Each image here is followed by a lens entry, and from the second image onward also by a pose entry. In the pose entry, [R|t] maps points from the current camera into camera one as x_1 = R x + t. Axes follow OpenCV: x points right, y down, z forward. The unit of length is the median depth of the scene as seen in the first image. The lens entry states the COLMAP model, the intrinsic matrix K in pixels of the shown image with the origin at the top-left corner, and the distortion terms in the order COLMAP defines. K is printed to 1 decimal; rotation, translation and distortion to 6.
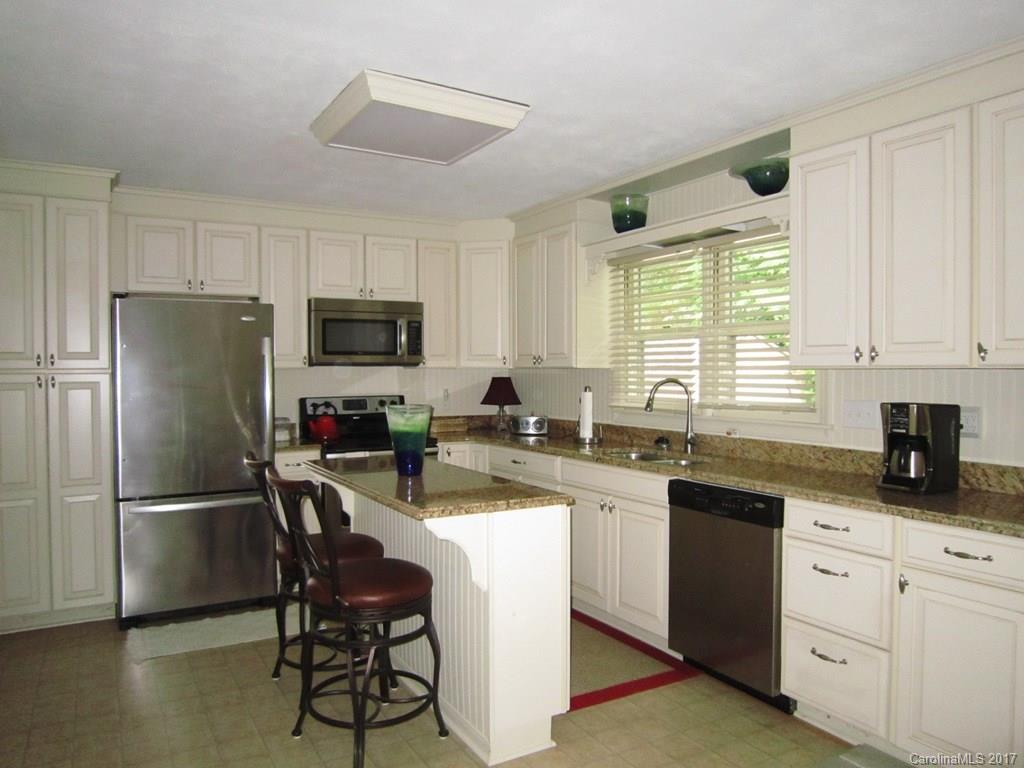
lens RADIAL K [[740.0, 0, 520.3], [0, 740.0, 386.0], [0, 0, 1]] dist [-0.002646, -0.003364]
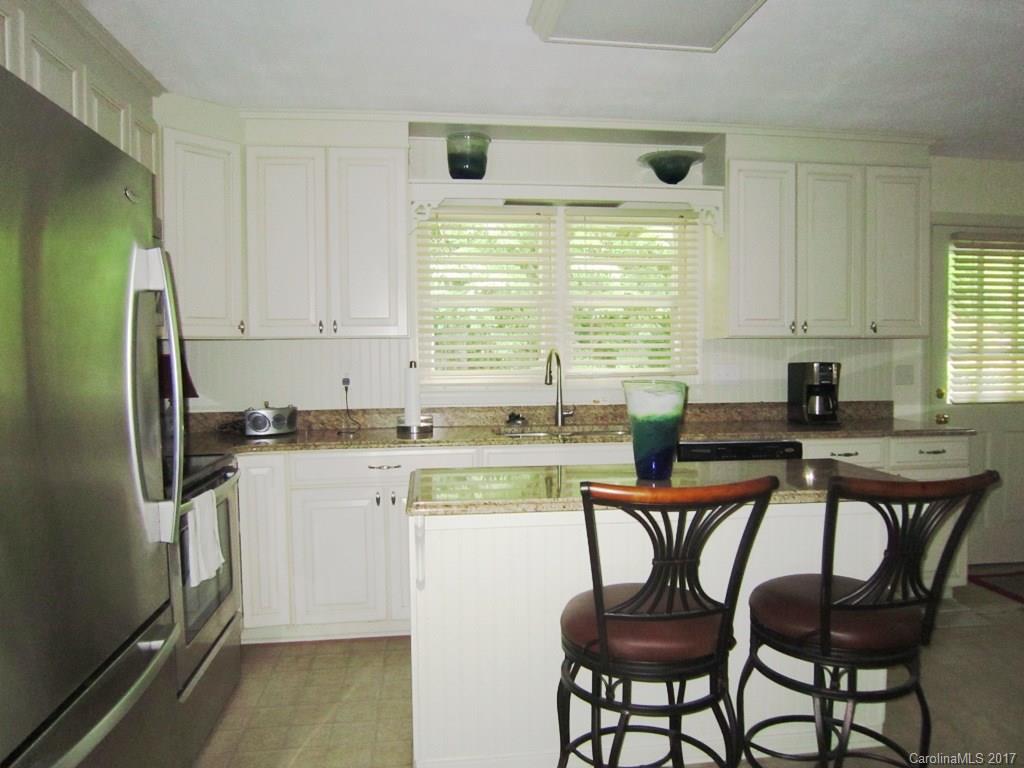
lens RADIAL K [[718.2, 0, 512.4], [0, 718.2, 377.8], [0, 0, 1]] dist [-0.049388, 0.006436]
pose [[0.405397, -0.043554, 0.913103, -0.684198], [0.026314, 0.999006, 0.035969, -0.008329], [-0.913762, 0.009446, 0.406140, 0.704366]]
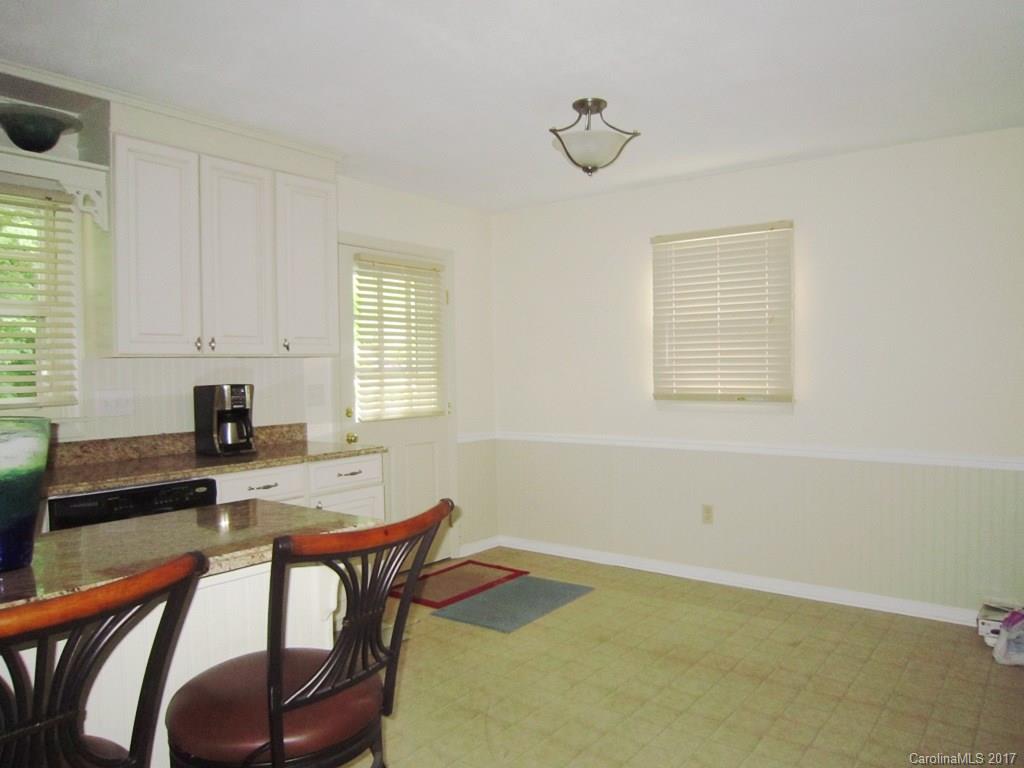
lens RADIAL K [[718.2, 0, 512.4], [0, 718.2, 377.8], [0, 0, 1]] dist [-0.049388, 0.006436]
pose [[-0.373610, -0.013774, 0.927484, -0.548011], [0.034424, 0.998995, 0.028703, -0.004319], [-0.926947, 0.042651, -0.372760, 0.720298]]
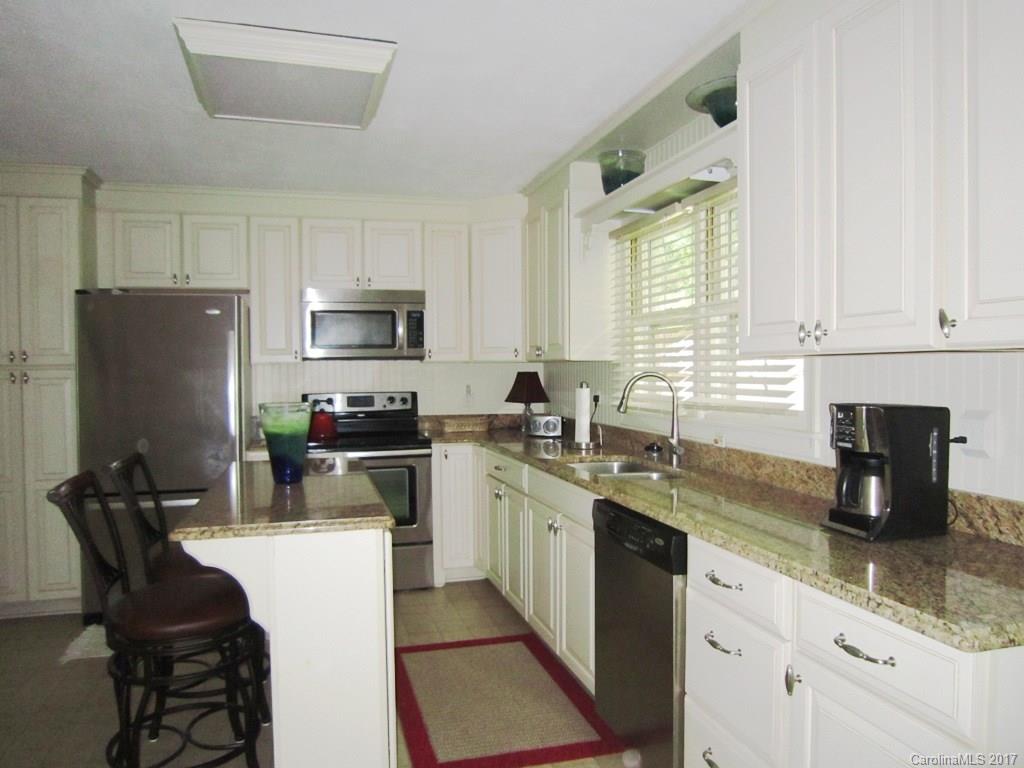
lens RADIAL K [[739.8, 0, 511.1], [0, 739.8, 384.7], [0, 0, 1]] dist [-0.004398, -0.002508]
pose [[0.965589, -0.000111, -0.260075, 0.278155], [0.000793, 0.999997, 0.002517, 0.002180], [0.260073, -0.002637, 0.965585, 0.187735]]
